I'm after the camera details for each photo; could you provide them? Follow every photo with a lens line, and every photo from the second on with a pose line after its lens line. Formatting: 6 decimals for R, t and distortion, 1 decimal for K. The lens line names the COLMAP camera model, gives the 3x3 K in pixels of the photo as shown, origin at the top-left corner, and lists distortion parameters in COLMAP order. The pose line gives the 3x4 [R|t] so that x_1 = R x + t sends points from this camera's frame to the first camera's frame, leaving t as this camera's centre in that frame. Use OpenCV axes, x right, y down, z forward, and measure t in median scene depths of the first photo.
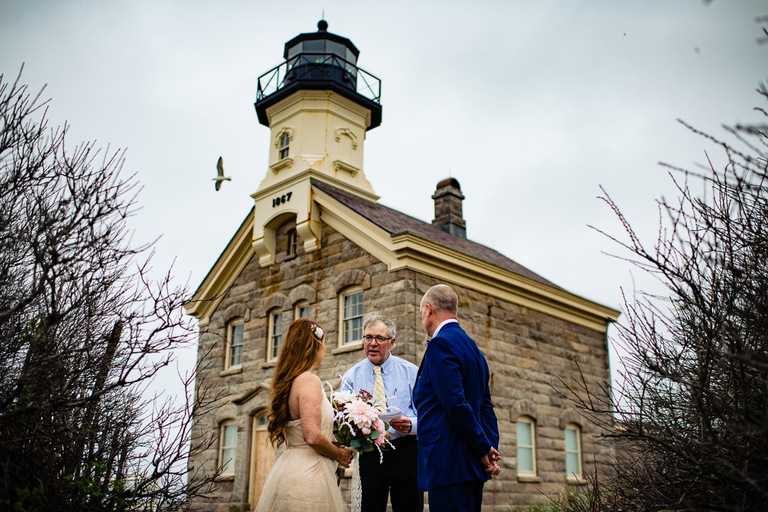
lens RADIAL K [[777.8, 0, 388.5], [0, 777.8, 254.4], [0, 0, 1]] dist [-0.084473, 0.016472]
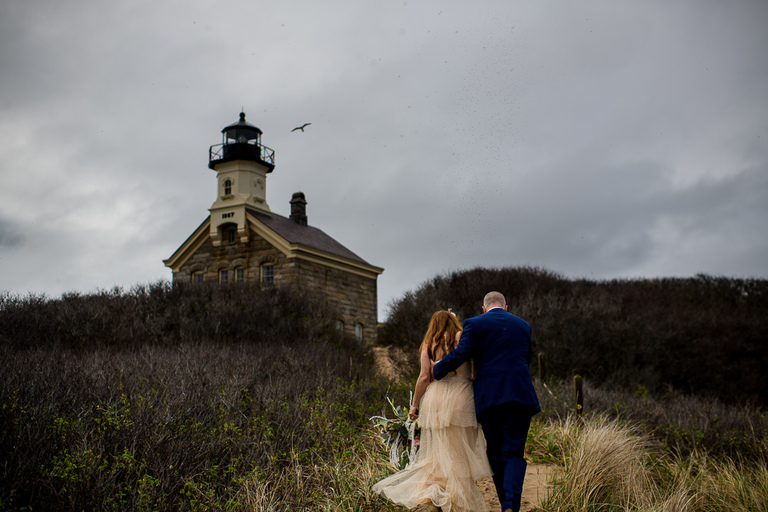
lens RADIAL K [[777.8, 0, 388.5], [0, 777.8, 254.4], [0, 0, 1]] dist [-0.084473, 0.016472]
pose [[0.955227, 0.027297, 0.294612, -0.333610], [-0.066418, 0.990105, 0.123611, -0.249988], [-0.288322, -0.137644, 0.947589, -1.072800]]
